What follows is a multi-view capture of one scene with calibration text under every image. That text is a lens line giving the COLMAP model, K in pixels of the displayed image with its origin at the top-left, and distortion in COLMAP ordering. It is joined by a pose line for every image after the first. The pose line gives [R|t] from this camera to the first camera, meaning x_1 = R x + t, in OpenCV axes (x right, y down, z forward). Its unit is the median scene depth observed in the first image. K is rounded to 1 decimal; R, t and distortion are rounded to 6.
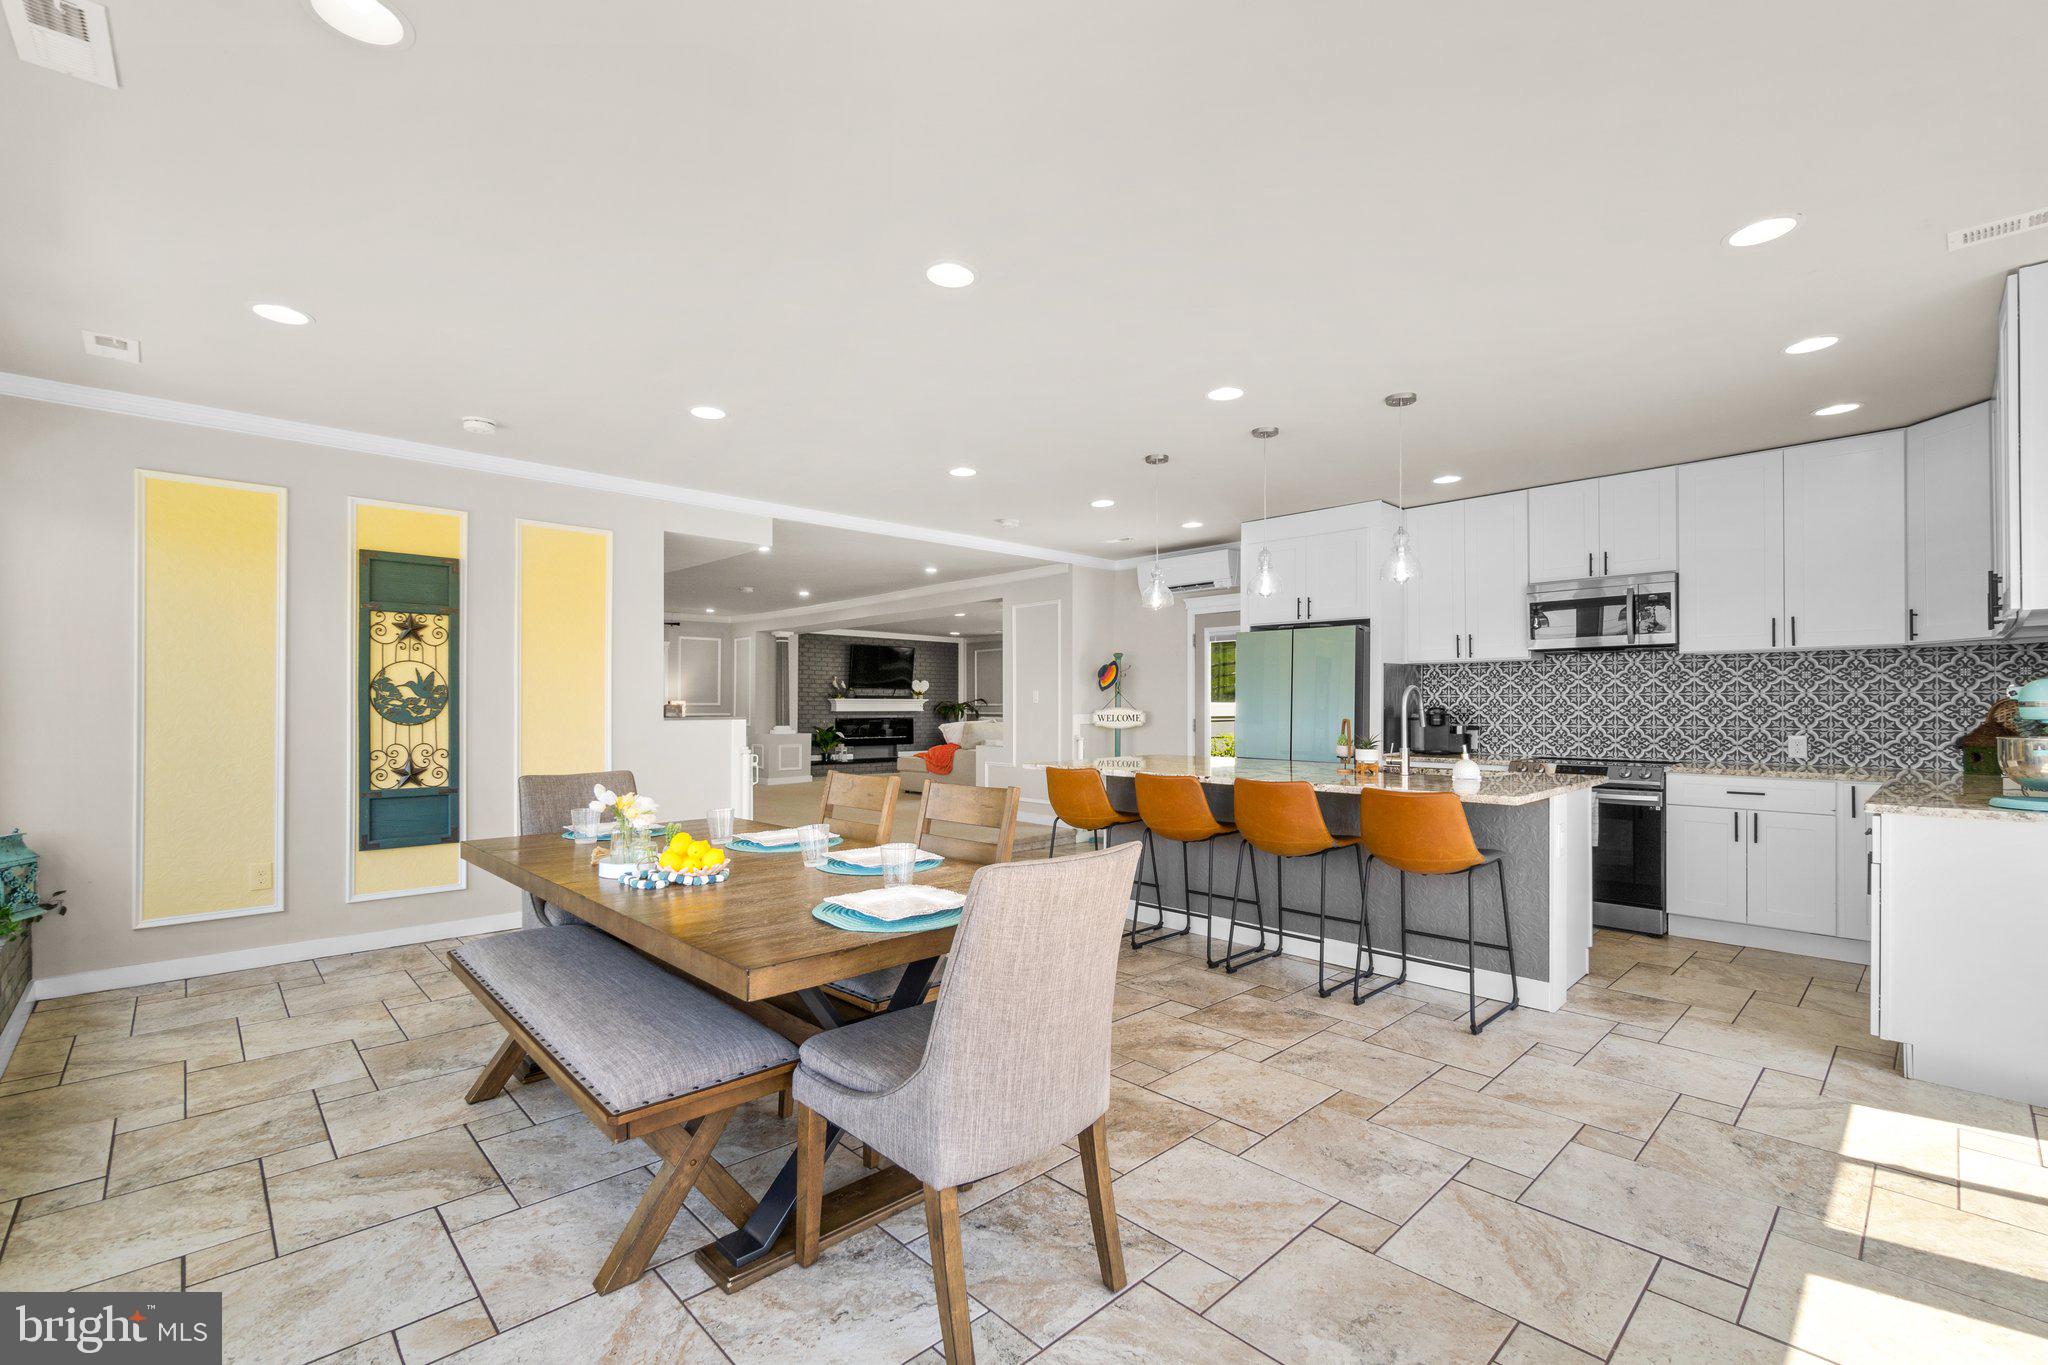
lens RADIAL K [[887.3, 0, 1024.3], [0, 887.3, 709.5], [0, 0, 1]] dist [0.000083, 0.000429]
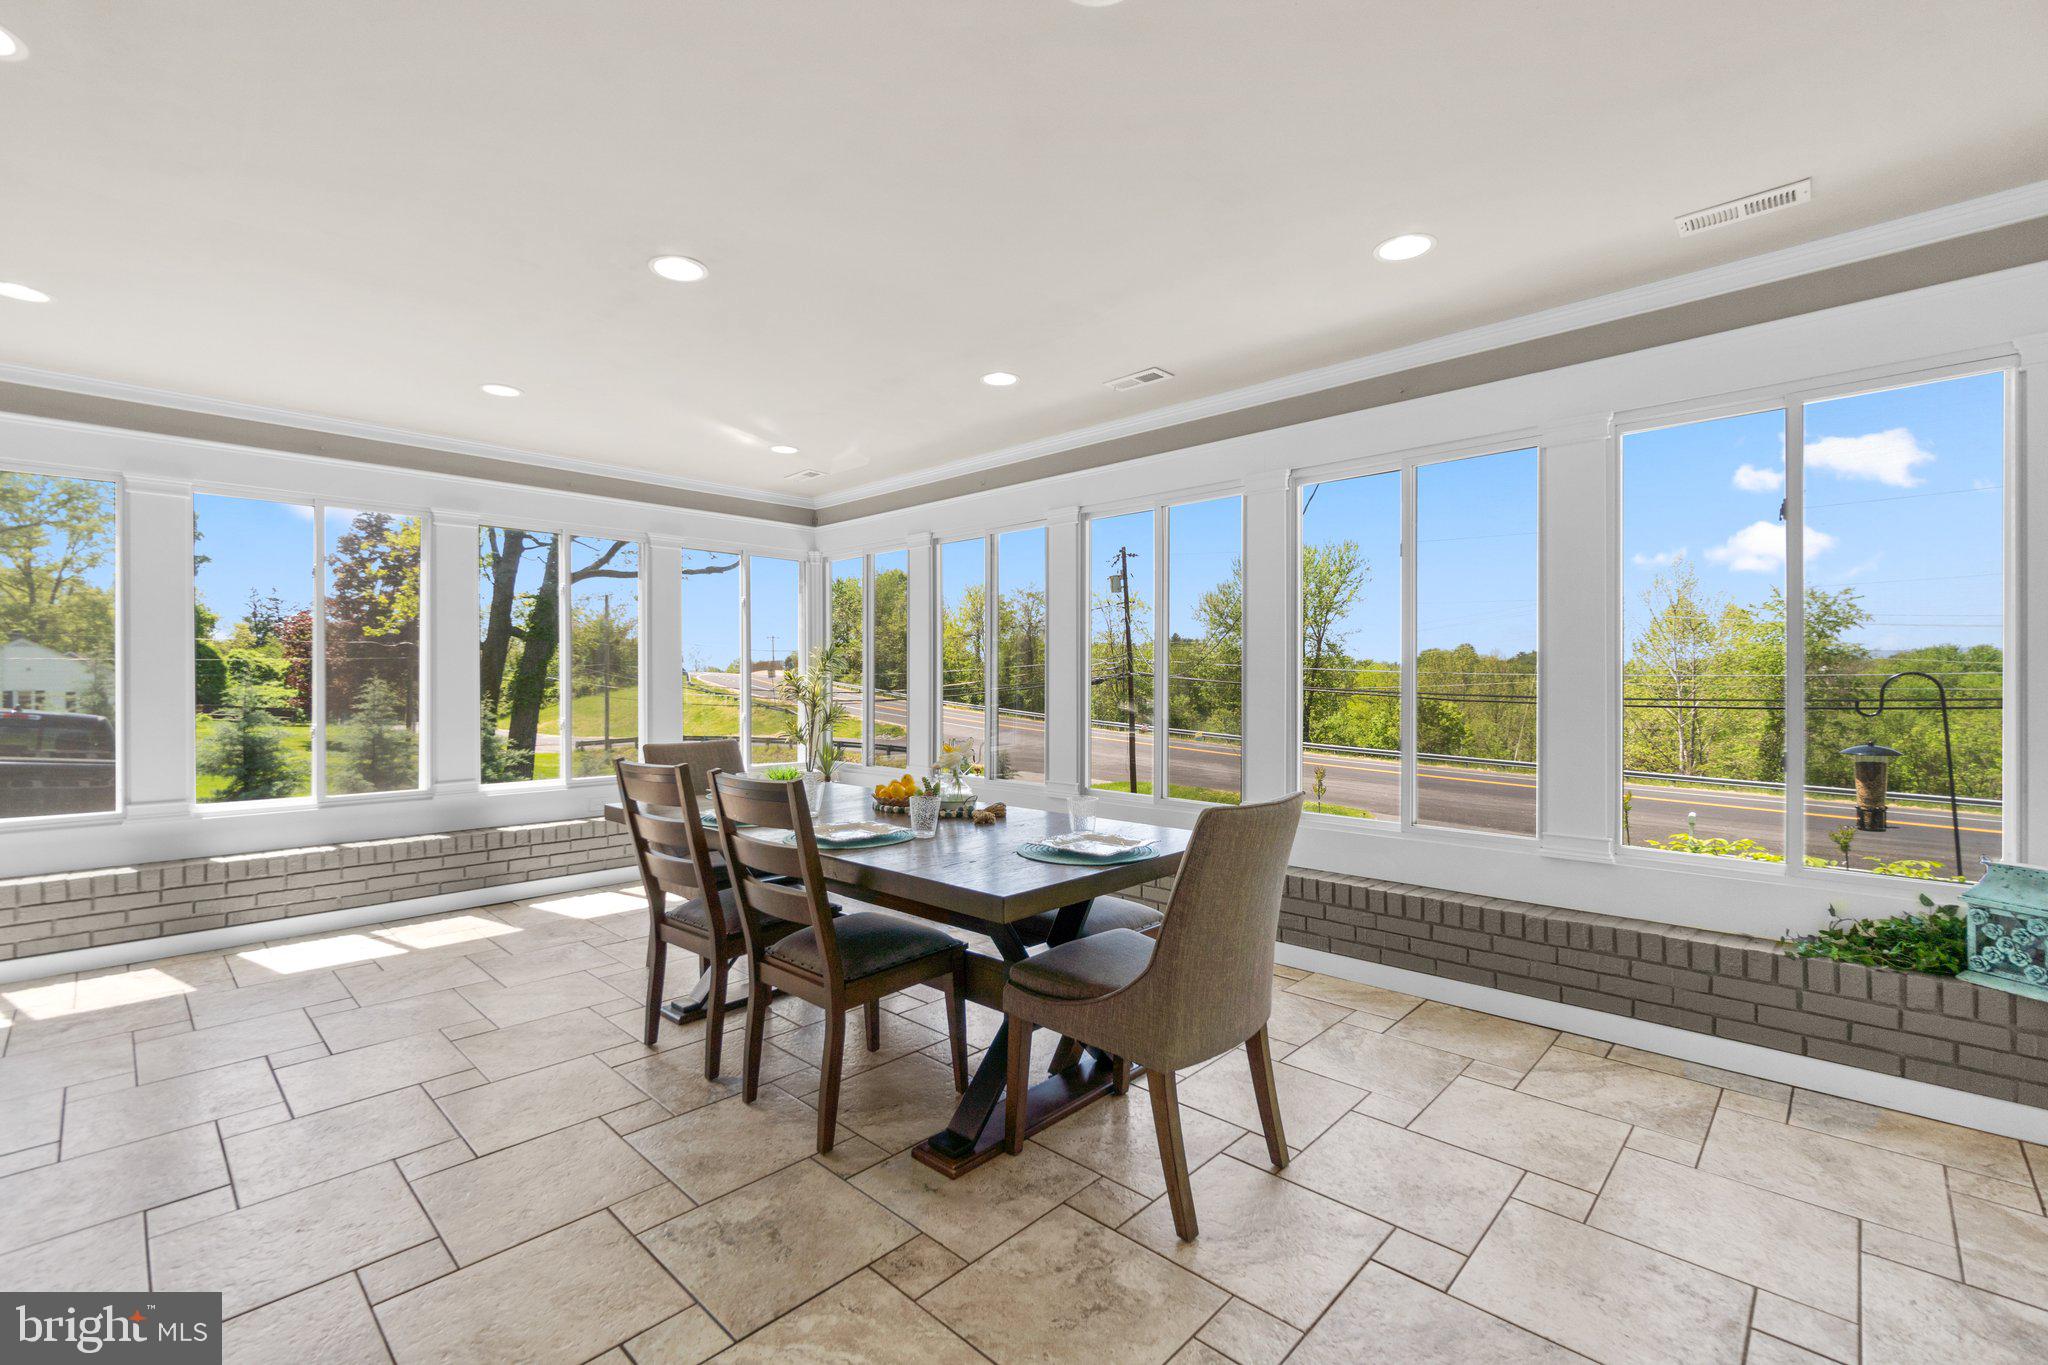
lens RADIAL K [[883.1, 0, 1021.1], [0, 883.1, 673.7], [0, 0, 1]] dist [-0.001607, -0.000038]
pose [[-0.999037, 0.005198, -0.043557, -0.268921], [0.005304, 0.999983, -0.002311, -0.002857], [0.043545, -0.002540, -0.999048, 1.247453]]
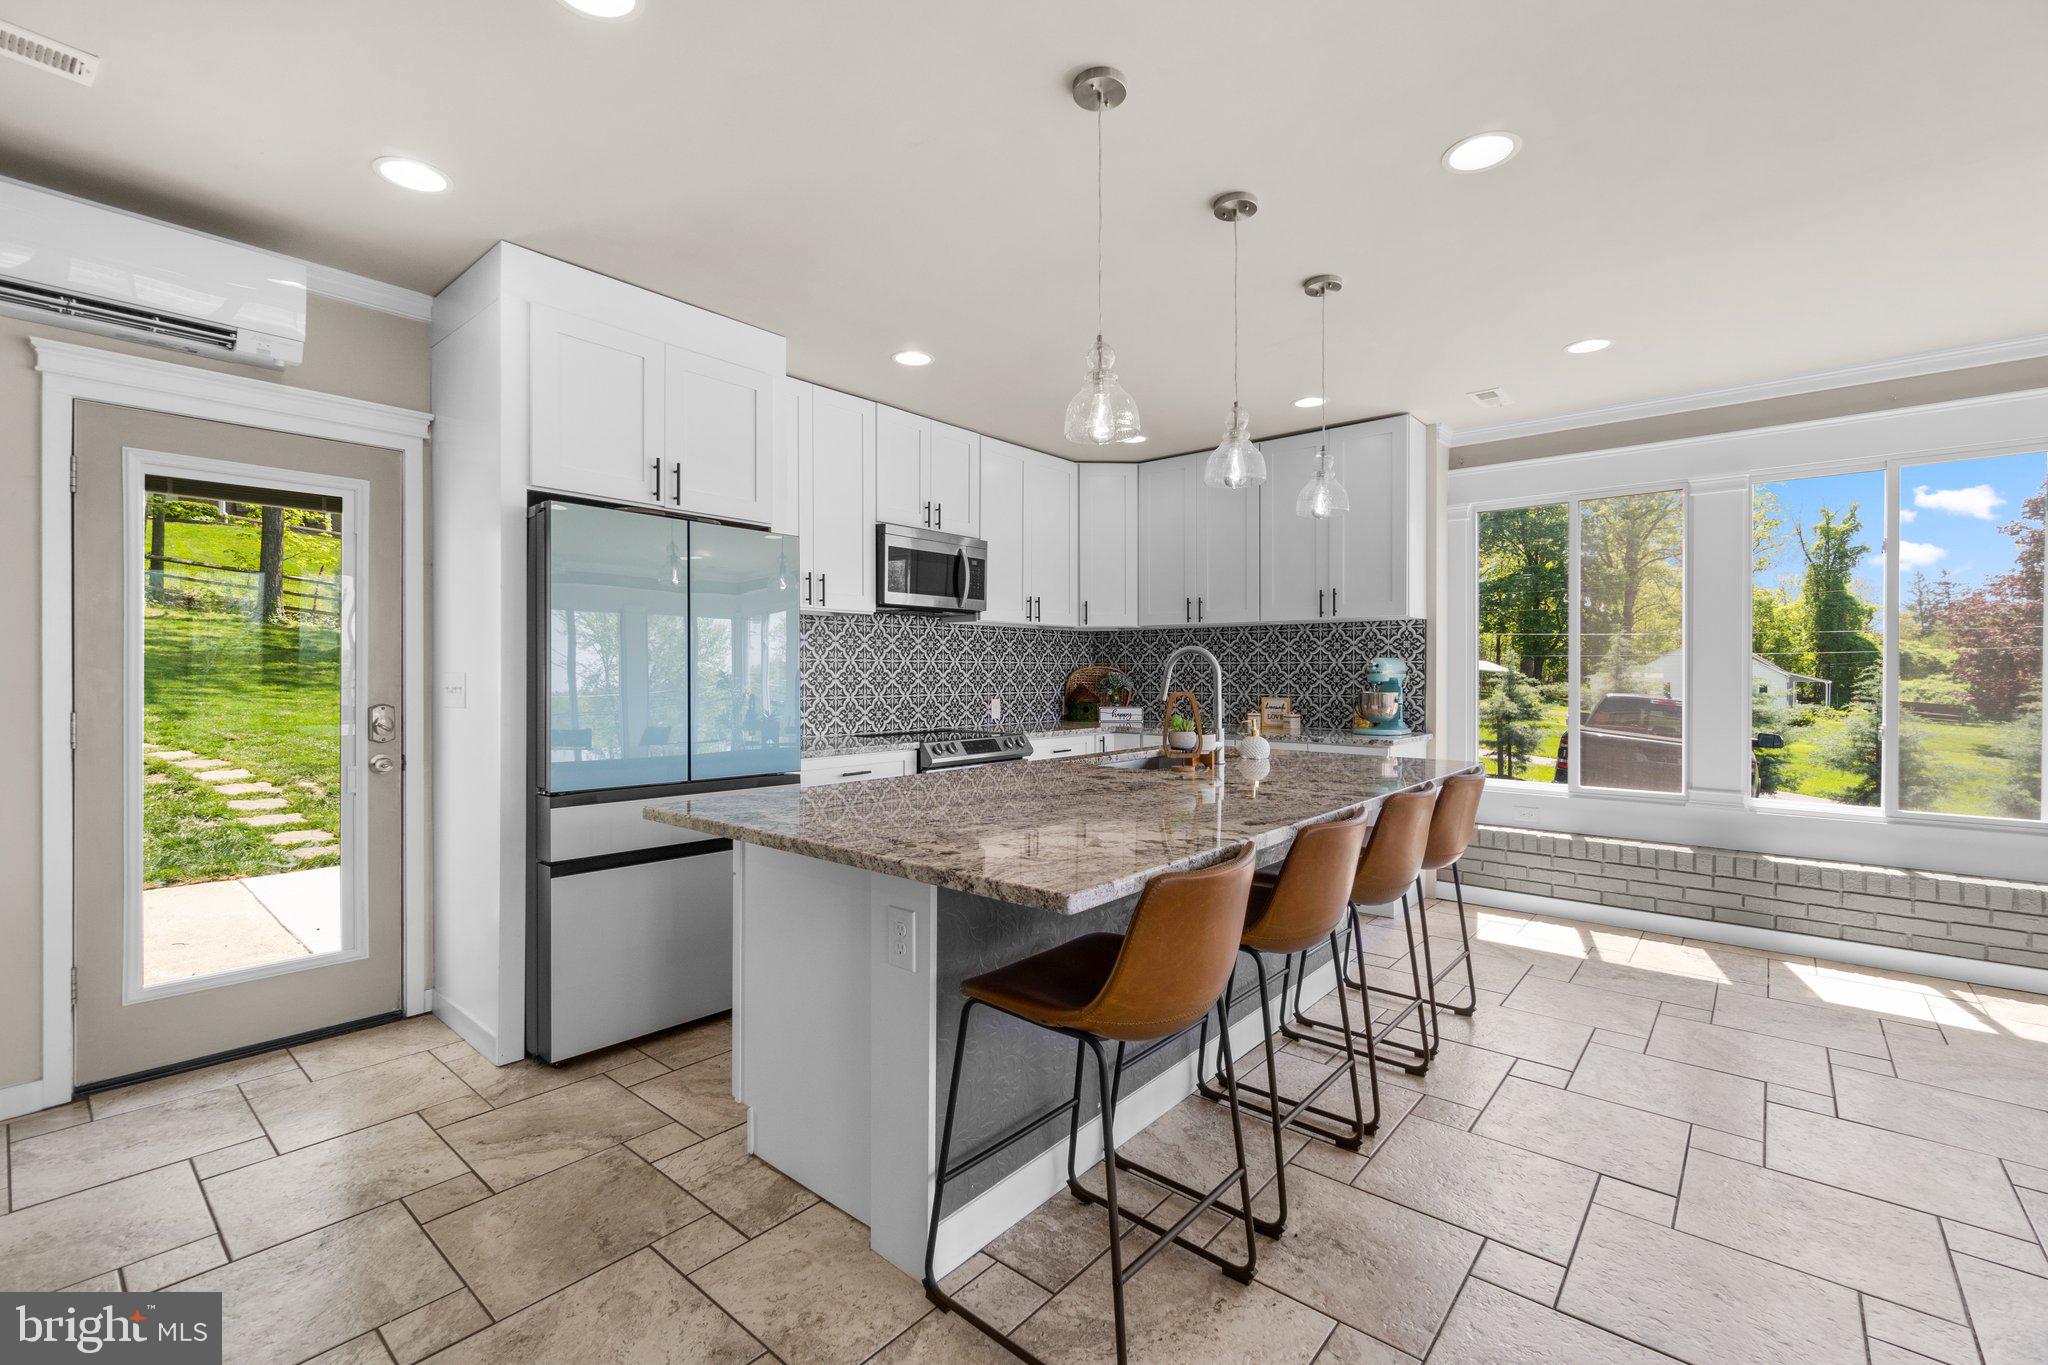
lens RADIAL K [[883.1, 0, 1021.1], [0, 883.1, 673.7], [0, 0, 1]] dist [-0.001607, -0.000038]
pose [[-0.095561, 0.001834, 0.995422, -0.283649], [0.002284, 0.999996, -0.001623, -0.001669], [-0.995421, 0.002119, -0.095565, 1.137676]]
